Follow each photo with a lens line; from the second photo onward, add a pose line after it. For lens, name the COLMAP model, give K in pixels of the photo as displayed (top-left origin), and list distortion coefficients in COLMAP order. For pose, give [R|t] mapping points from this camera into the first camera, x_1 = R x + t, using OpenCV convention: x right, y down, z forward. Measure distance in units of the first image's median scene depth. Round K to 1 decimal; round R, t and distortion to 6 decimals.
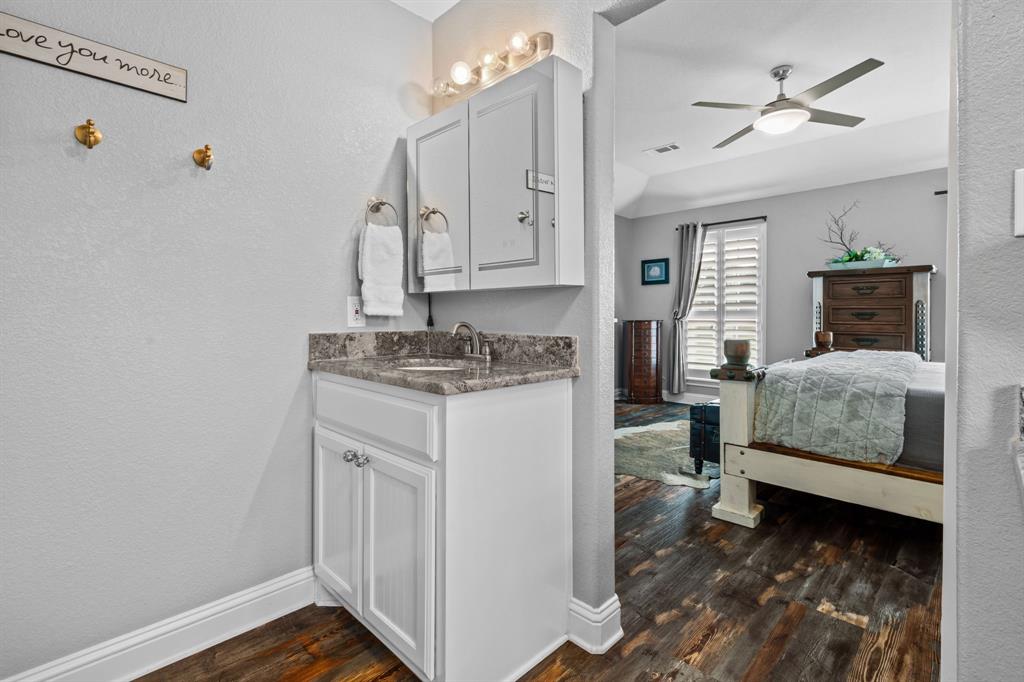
lens RADIAL K [[470.1, 0, 507.8], [0, 470.1, 316.7], [0, 0, 1]] dist [-0.001538, 0.000512]
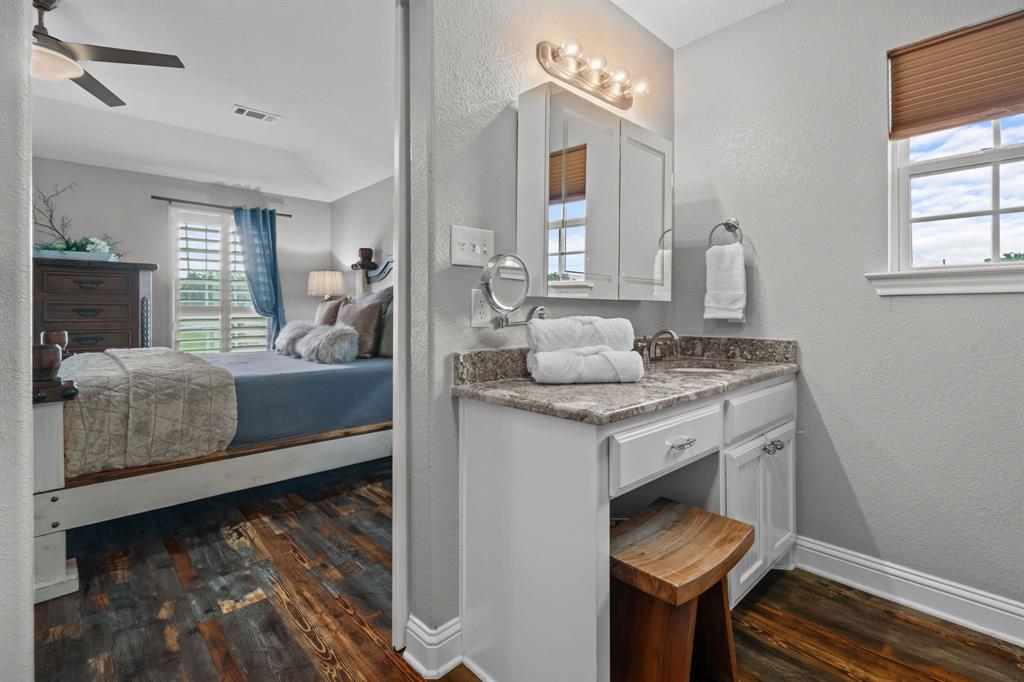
lens RADIAL K [[471.5, 0, 509.2], [0, 471.5, 309.6], [0, 0, 1]] dist [-0.003869, 0.000312]
pose [[0.035707, 0.002041, 0.999360, -0.129865], [0.004886, 0.999986, -0.002217, -0.001080], [-0.999350, 0.004962, 0.035697, 0.160562]]
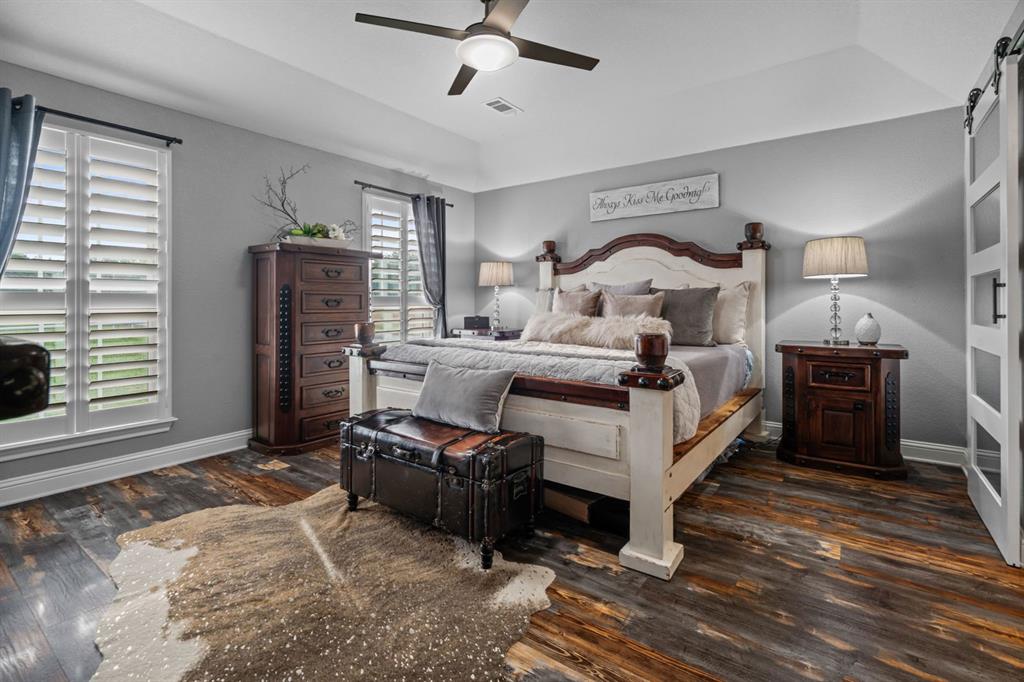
lens RADIAL K [[476.0, 0, 513.7], [0, 476.0, 299.9], [0, 0, 1]] dist [-0.000512, 0.000275]
pose [[-0.151909, 0.004293, 0.988385, -0.161708], [0.002574, 0.999989, -0.003947, -0.003097], [-0.988391, 0.001944, -0.151918, 0.852595]]
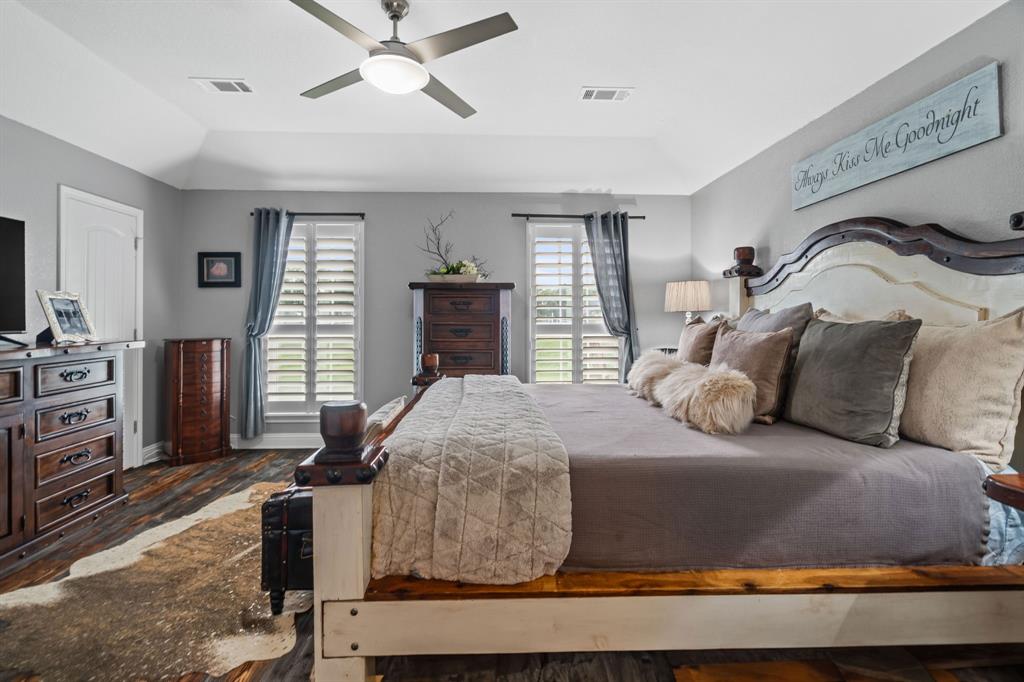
lens RADIAL K [[470.1, 0, 507.8], [0, 470.1, 316.7], [0, 0, 1]] dist [-0.001538, 0.000512]
pose [[0.678231, 0.000033, 0.734849, 0.133342], [0.001987, 0.999996, -0.001878, -0.033675], [-0.734846, 0.002734, 0.678228, 0.303634]]
